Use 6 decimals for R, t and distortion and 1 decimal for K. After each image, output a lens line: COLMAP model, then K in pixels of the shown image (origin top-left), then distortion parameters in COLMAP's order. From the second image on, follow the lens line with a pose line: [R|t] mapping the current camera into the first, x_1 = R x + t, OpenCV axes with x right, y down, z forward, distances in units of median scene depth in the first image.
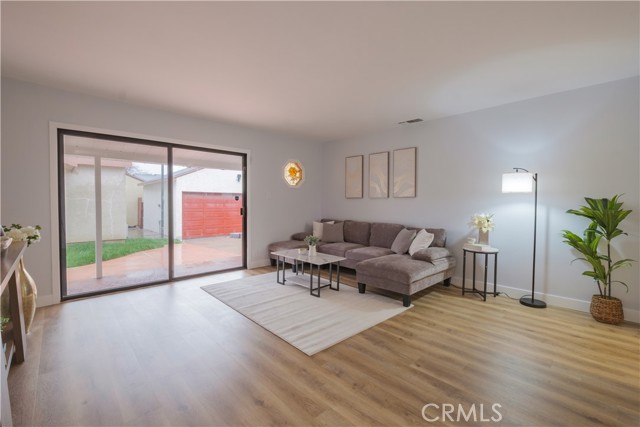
lens RADIAL K [[279.7, 0, 313.6], [0, 279.7, 214.0], [0, 0, 1]] dist [0.000238, 0.000624]
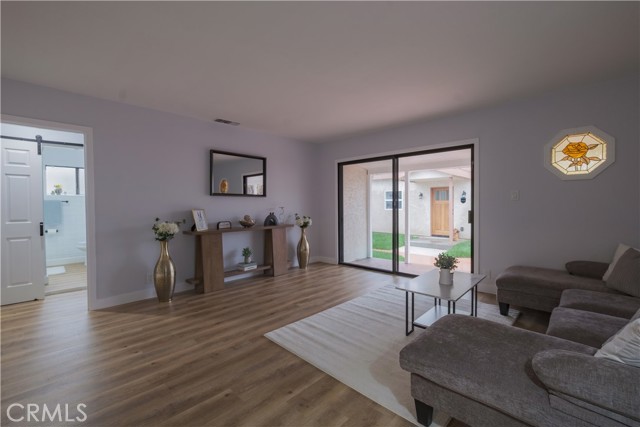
lens RADIAL K [[279.7, 0, 314.6], [0, 279.7, 210.0], [0, 0, 1]] dist [0.000238, 0.000624]
pose [[0.041586, 0.014295, -0.999033, 0.912518], [-0.038401, 0.999182, 0.012698, -0.036793], [0.998397, 0.037836, 0.042101, 0.891719]]
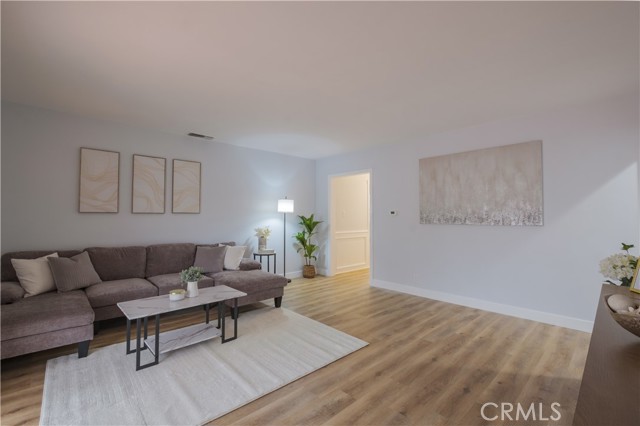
lens RADIAL K [[279.7, 0, 319.7], [0, 279.7, 212.4], [0, 0, 1]] dist [0.000238, 0.000624]
pose [[-0.004149, 0.014061, 0.999893, -0.979167], [0.041370, 0.999048, -0.013877, -0.051537], [-0.999135, 0.041308, -0.004727, 0.935331]]
